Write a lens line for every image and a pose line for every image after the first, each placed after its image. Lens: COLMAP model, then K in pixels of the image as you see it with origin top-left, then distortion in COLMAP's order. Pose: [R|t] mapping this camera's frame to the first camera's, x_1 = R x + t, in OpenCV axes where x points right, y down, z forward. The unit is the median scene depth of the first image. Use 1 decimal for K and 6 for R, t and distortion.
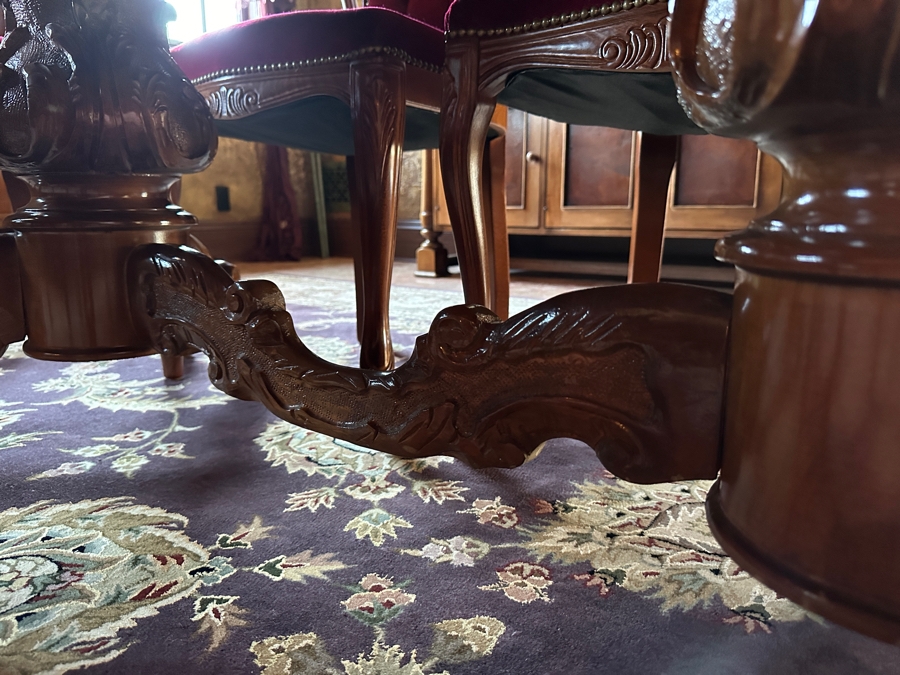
lens RADIAL K [[643.7, 0, 456.2], [0, 643.7, 352.3], [0, 0, 1]] dist [0.016002, -0.027577]
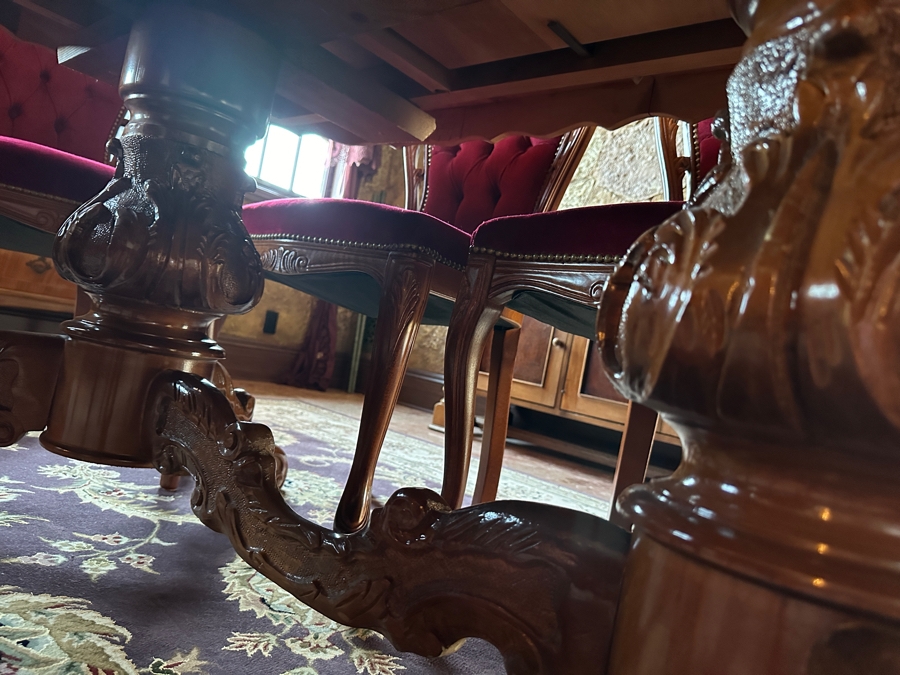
lens RADIAL K [[643.7, 0, 447.5], [0, 643.7, 357.0], [0, 0, 1]] dist [0.016002, -0.027577]
pose [[0.979061, 0.190515, -0.071725, 0.060955], [-0.201816, 0.954525, -0.219438, -0.038838], [0.026657, 0.229319, 0.972986, -0.081222]]
